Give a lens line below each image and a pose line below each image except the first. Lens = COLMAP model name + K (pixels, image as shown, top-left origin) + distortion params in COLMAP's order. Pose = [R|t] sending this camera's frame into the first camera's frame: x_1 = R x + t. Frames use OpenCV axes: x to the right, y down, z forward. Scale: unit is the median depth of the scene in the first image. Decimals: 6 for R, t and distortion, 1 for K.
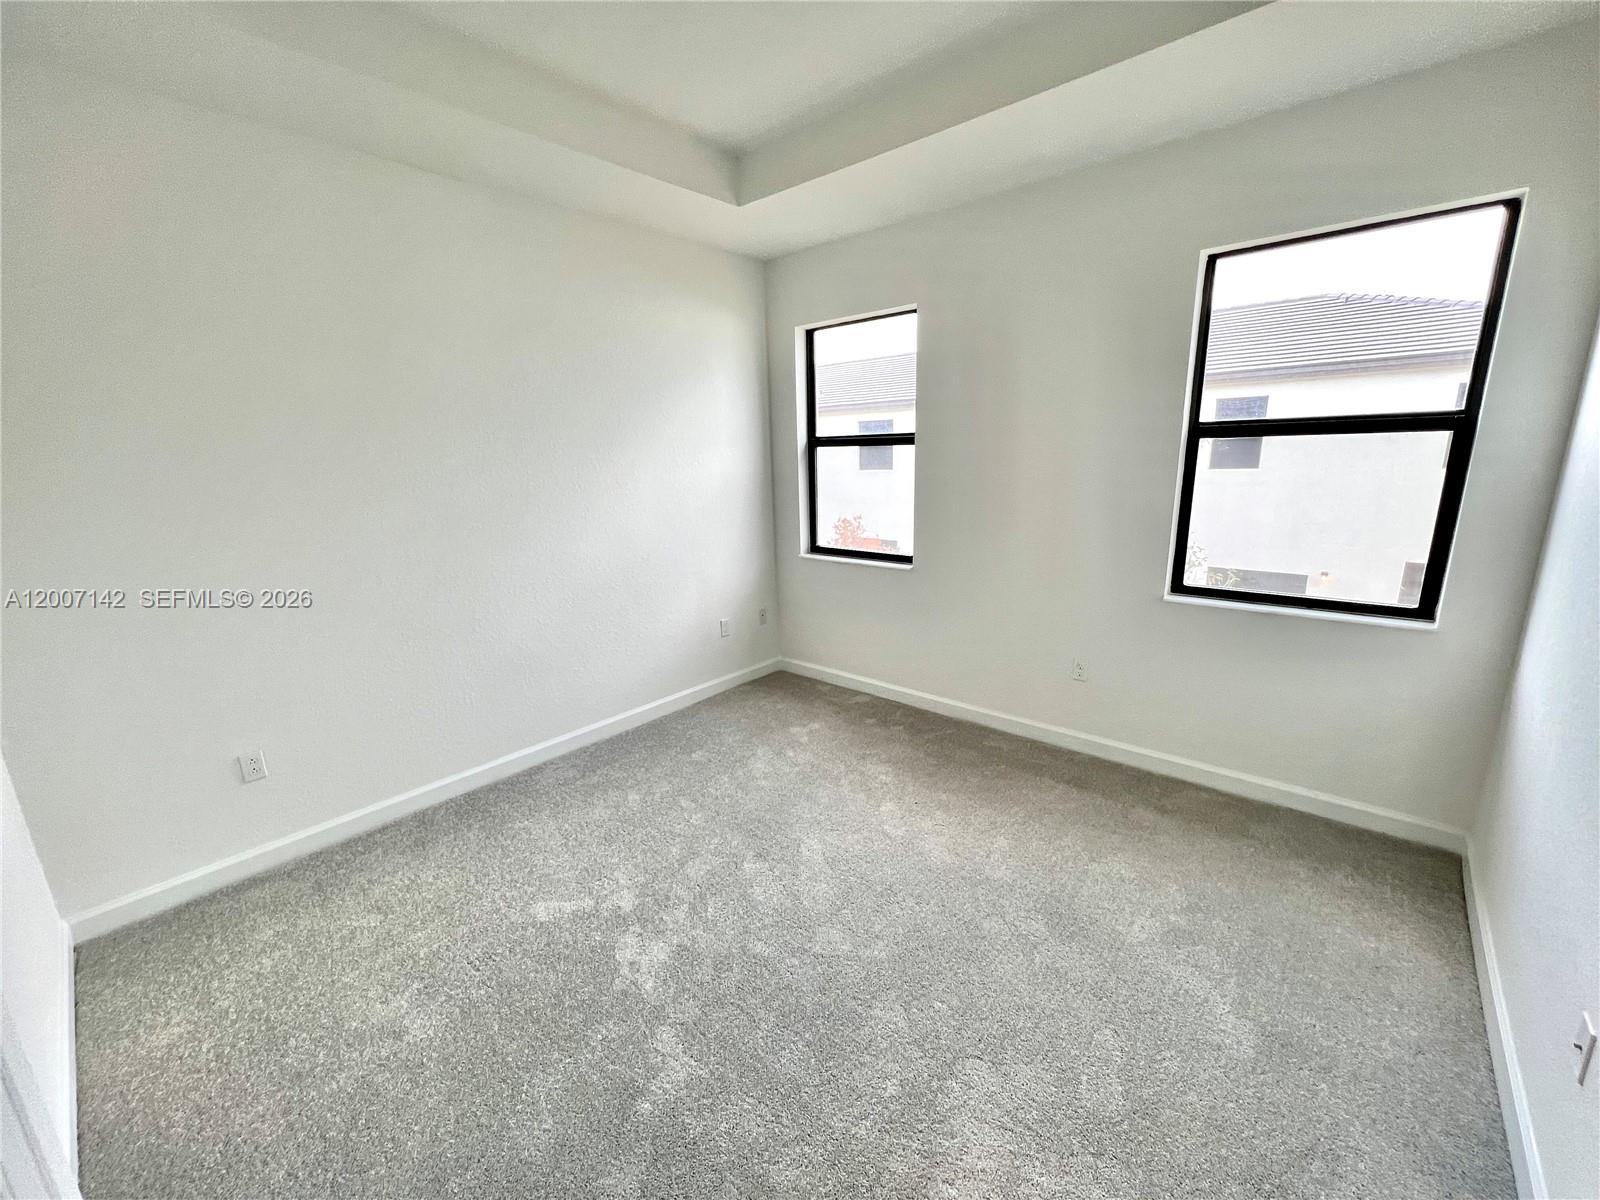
lens RADIAL K [[638.8, 0, 807.9], [0, 638.8, 604.0], [0, 0, 1]] dist [0.000193, -0.000190]
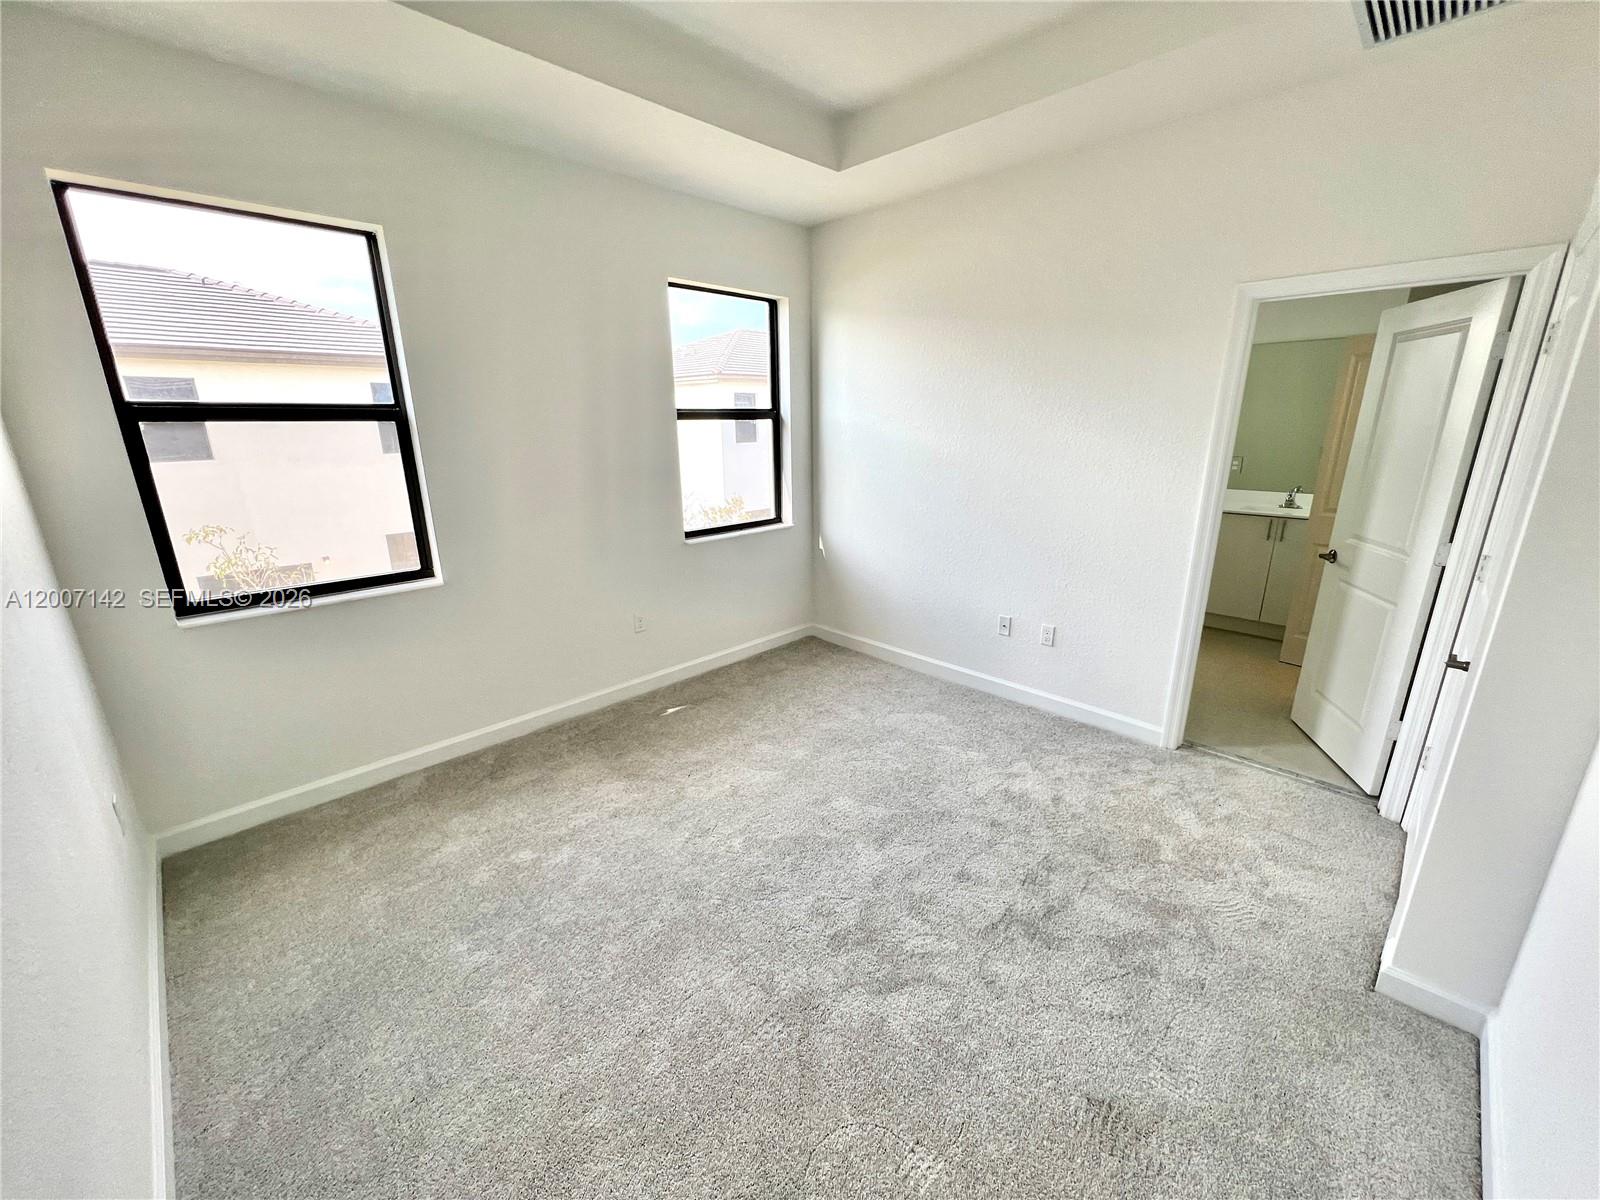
lens RADIAL K [[638.8, 0, 807.9], [0, 638.8, 604.0], [0, 0, 1]] dist [0.000193, -0.000190]
pose [[0.062053, -0.252473, 0.965612, -0.487448], [0.239049, 0.943077, 0.231219, -0.090489], [-0.969023, 0.216481, 0.118874, 0.422790]]
